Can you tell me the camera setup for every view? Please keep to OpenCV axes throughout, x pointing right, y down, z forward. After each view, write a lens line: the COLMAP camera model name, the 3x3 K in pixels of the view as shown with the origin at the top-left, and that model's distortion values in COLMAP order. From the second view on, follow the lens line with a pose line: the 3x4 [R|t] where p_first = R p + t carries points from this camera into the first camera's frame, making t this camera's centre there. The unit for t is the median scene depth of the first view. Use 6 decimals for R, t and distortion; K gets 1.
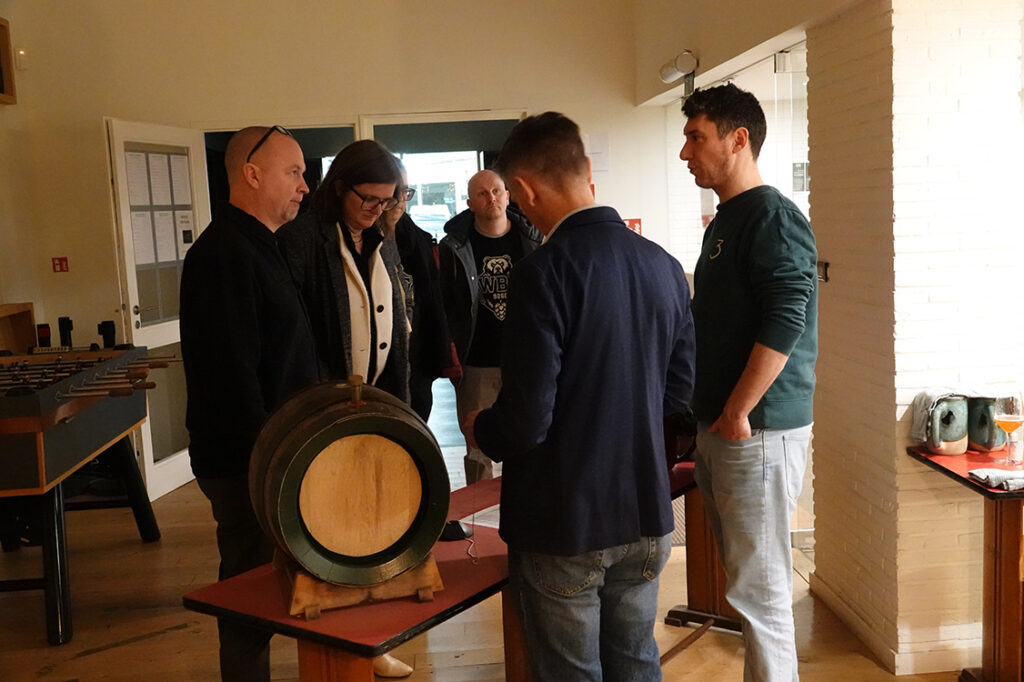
lens RADIAL K [[1078.5, 0, 512.0], [0, 1078.5, 341.0], [0, 0, 1]] dist [0.010471, 0.007218]
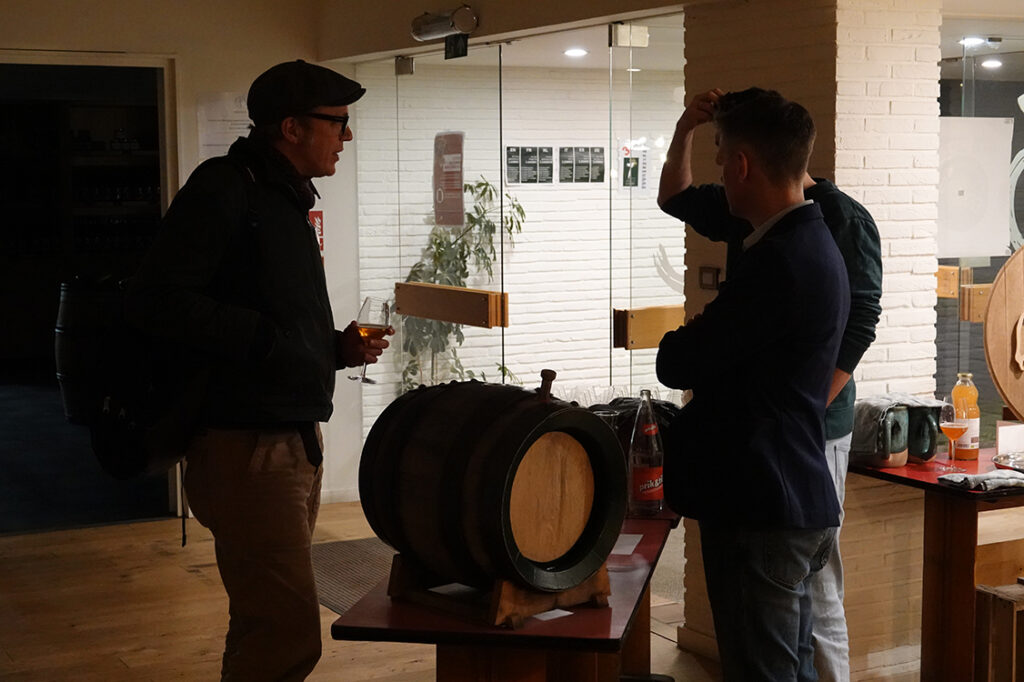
lens RADIAL K [[1653.3, 0, 512.0], [0, 1653.3, 341.0], [0, 0, 1]] dist [-0.004959, 0.025127]
pose [[0.913920, -0.002147, 0.405888, -0.509575], [0.016617, 0.999346, -0.032129, 0.034842], [-0.405554, 0.036108, 0.913358, -0.216358]]
